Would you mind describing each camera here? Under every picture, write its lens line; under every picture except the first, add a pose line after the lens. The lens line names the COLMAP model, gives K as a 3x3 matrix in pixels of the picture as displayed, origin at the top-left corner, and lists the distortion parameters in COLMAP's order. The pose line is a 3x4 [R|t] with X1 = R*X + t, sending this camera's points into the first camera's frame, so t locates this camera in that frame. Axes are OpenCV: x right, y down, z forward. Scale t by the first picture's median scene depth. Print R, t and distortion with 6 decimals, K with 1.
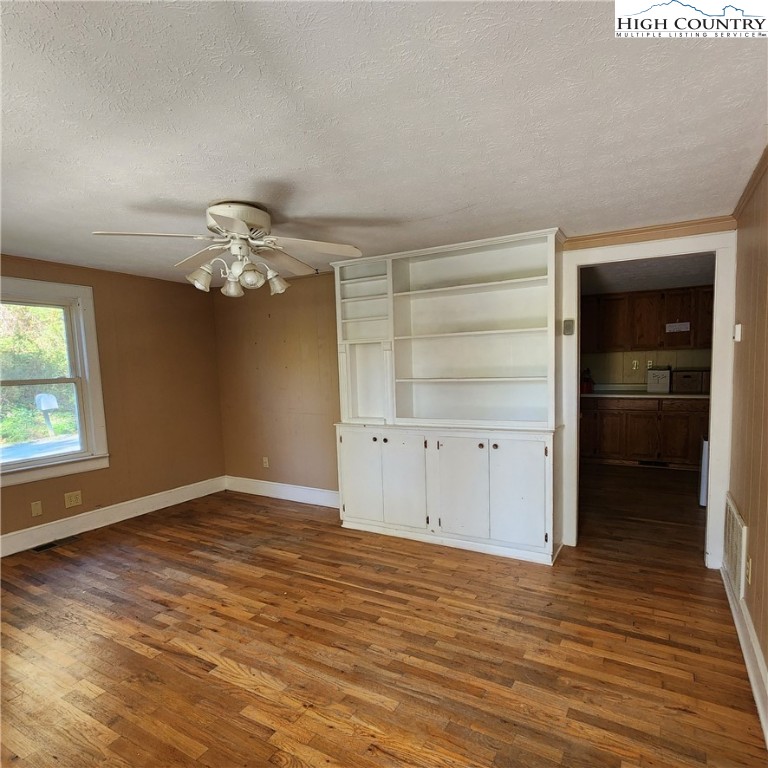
lens RADIAL K [[467.6, 0, 407.1], [0, 467.6, 412.4], [0, 0, 1]] dist [0.003191, -0.001097]
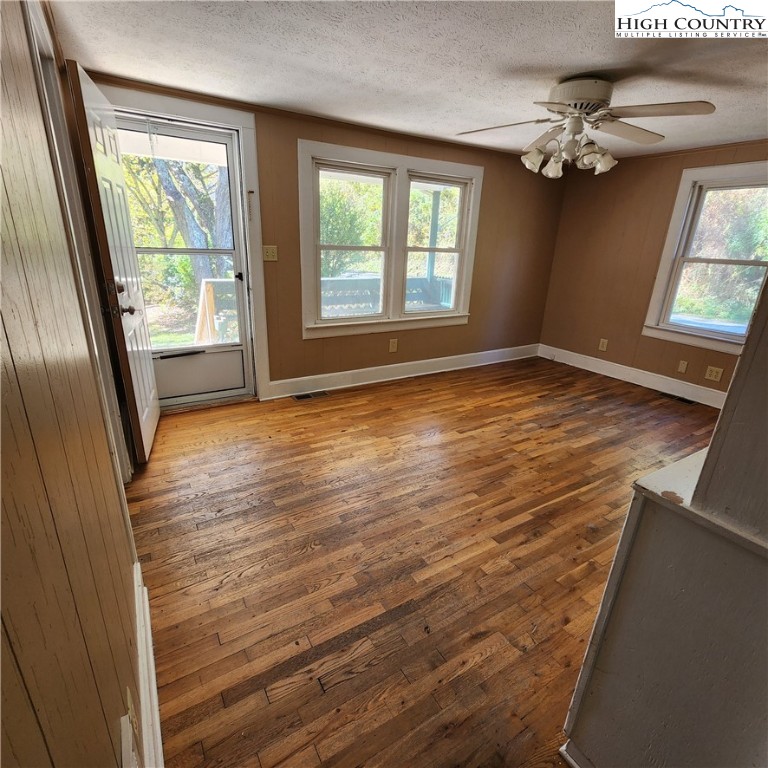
lens RADIAL K [[415.3, 0, 389.5], [0, 415.3, 387.8], [0, 0, 1]] dist [0.017471, 0.001316]
pose [[-0.489173, 0.300421, -0.818815, 0.540426], [-0.116226, 0.907980, 0.402570, -0.105720], [0.864408, 0.292094, -0.409243, 0.824780]]
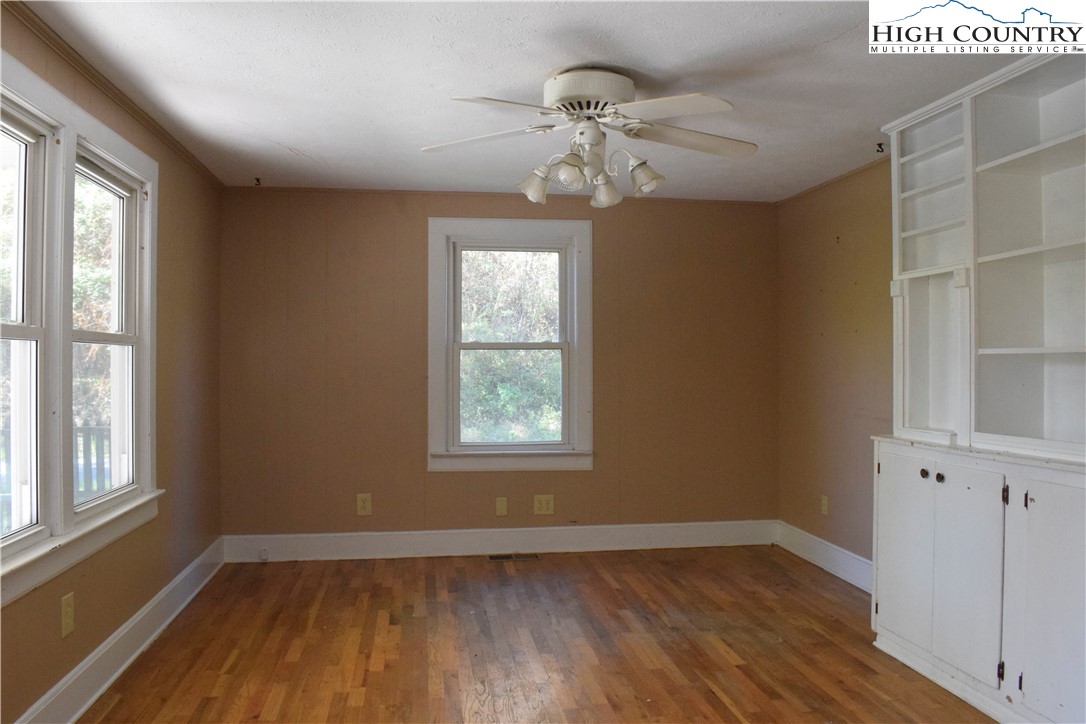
lens RADIAL K [[854.3, 0, 541.4], [0, 854.3, 359.2], [0, 0, 1]] dist [-0.083682, -0.000450]
pose [[0.601520, 0.022369, -0.798545, 0.394623], [-0.097111, 0.994242, -0.045300, 0.019411], [0.792933, 0.104797, 0.600229, 0.177543]]
